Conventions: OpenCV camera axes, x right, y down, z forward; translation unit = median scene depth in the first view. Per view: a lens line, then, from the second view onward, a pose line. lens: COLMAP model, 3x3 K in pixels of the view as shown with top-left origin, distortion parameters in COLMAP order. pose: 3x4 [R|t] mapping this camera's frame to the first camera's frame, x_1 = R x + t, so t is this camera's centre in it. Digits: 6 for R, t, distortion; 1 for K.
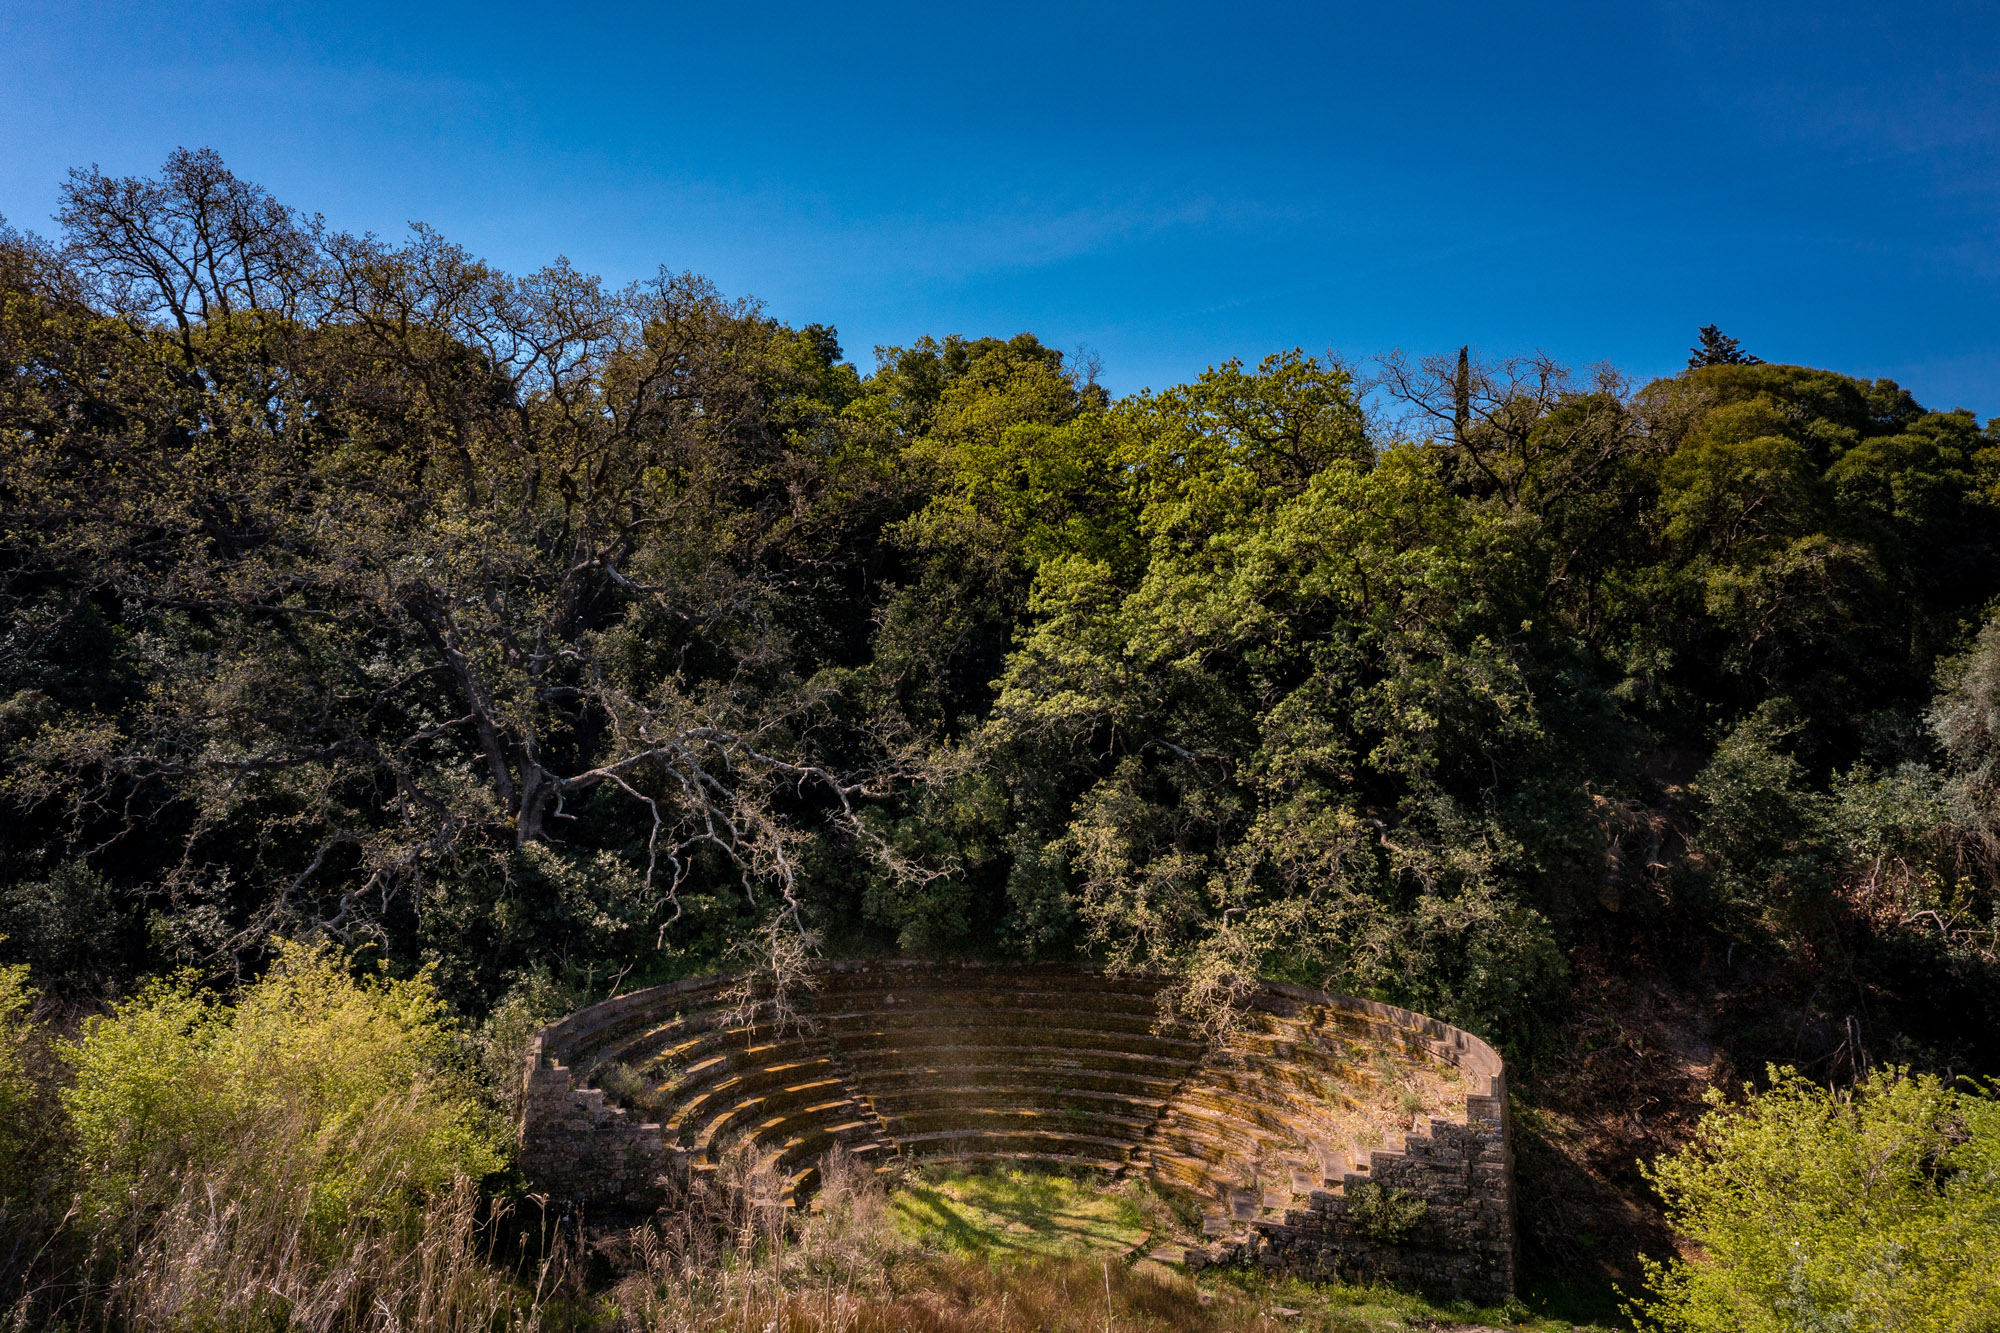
lens RADIAL K [[1644.9, 0, 998.3], [0, 1644.9, 666.1], [0, 0, 1]] dist [0.000876, 0.003179]
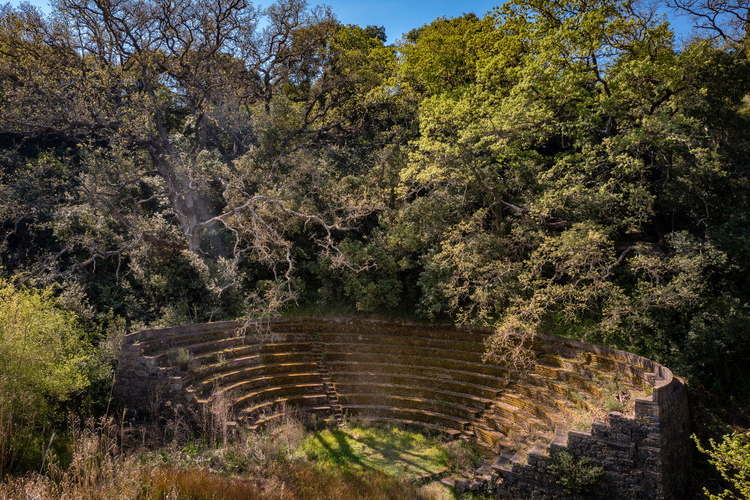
lens RADIAL K [[616.8, 0, 381.8], [0, 616.8, 267.6], [0, 0, 1]] dist [0.000876, 0.003179]
pose [[0.919654, -0.000105, -0.392729, 0.258155], [-0.000560, 0.999999, -0.001579, 0.126689], [0.392729, 0.001672, 0.919653, 0.354574]]
